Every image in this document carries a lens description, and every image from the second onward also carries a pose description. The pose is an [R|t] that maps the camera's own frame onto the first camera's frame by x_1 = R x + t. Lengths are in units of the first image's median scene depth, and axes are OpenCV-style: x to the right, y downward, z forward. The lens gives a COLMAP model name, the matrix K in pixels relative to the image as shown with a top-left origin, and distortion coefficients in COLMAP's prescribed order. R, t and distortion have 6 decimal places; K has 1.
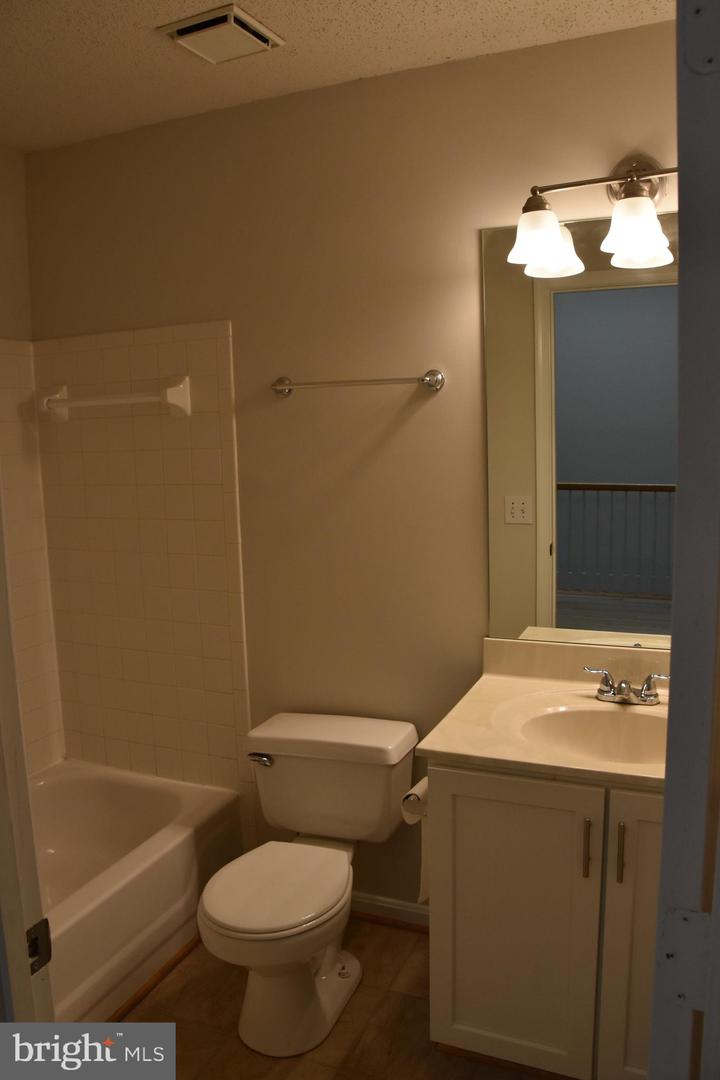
lens RADIAL K [[834.4, 0, 363.0], [0, 834.4, 537.6], [0, 0, 1]] dist [-0.151720, 0.090895]
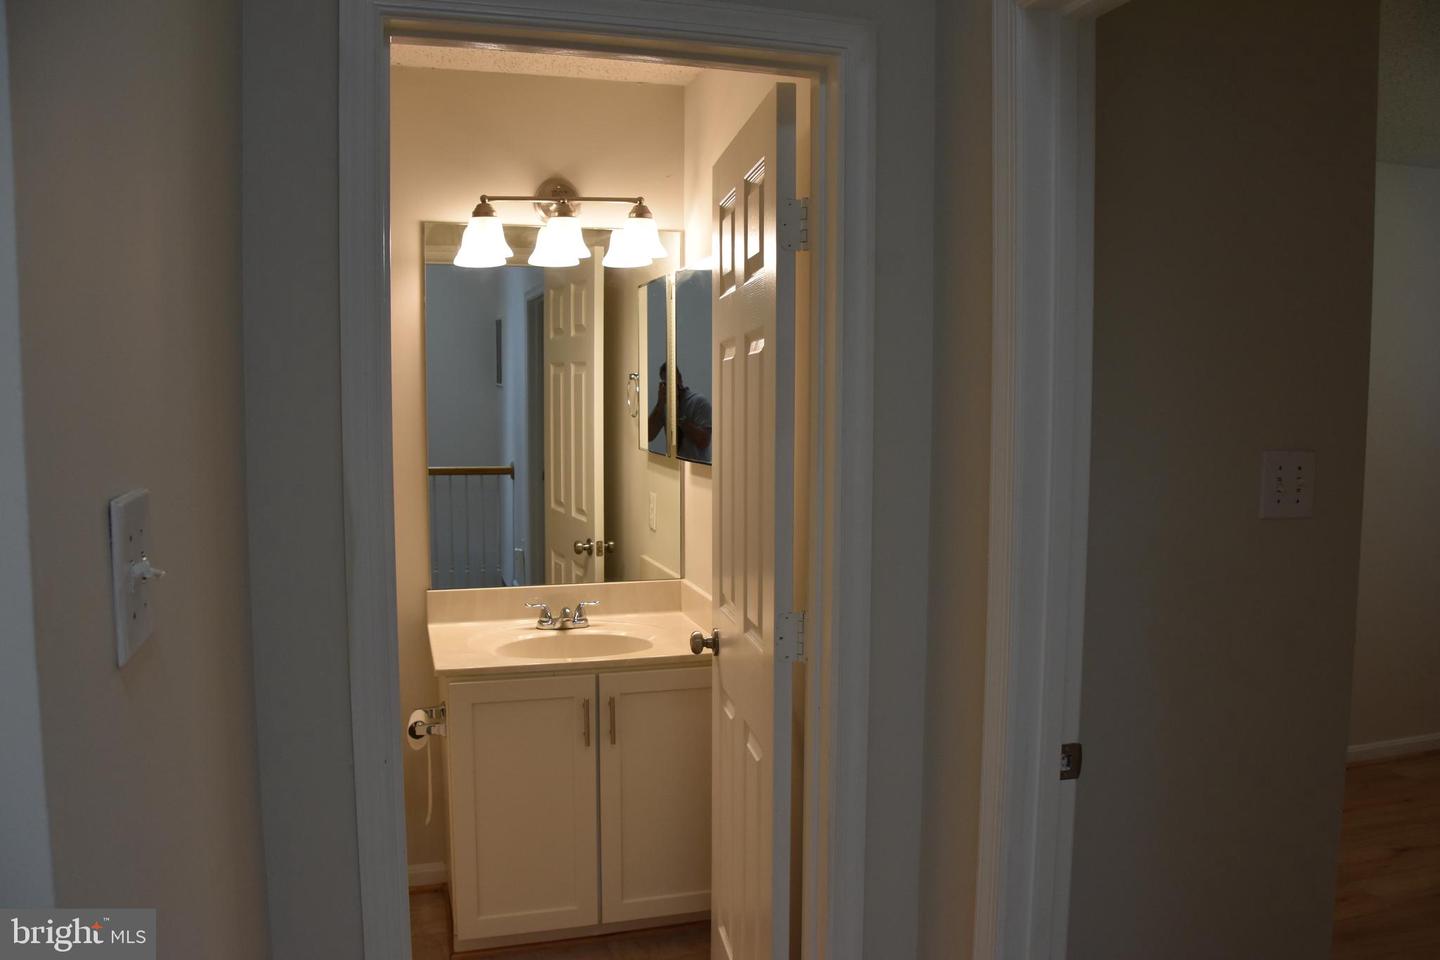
lens RADIAL K [[1112.5, 0, 734.6], [0, 1112.5, 492.8], [0, 0, 1]] dist [-0.151720, 0.090895]
pose [[0.752921, -0.023459, 0.657693, -0.569316], [0.064746, 0.997157, -0.038552, 0.084806], [-0.654919, 0.071610, 0.752299, -0.409683]]
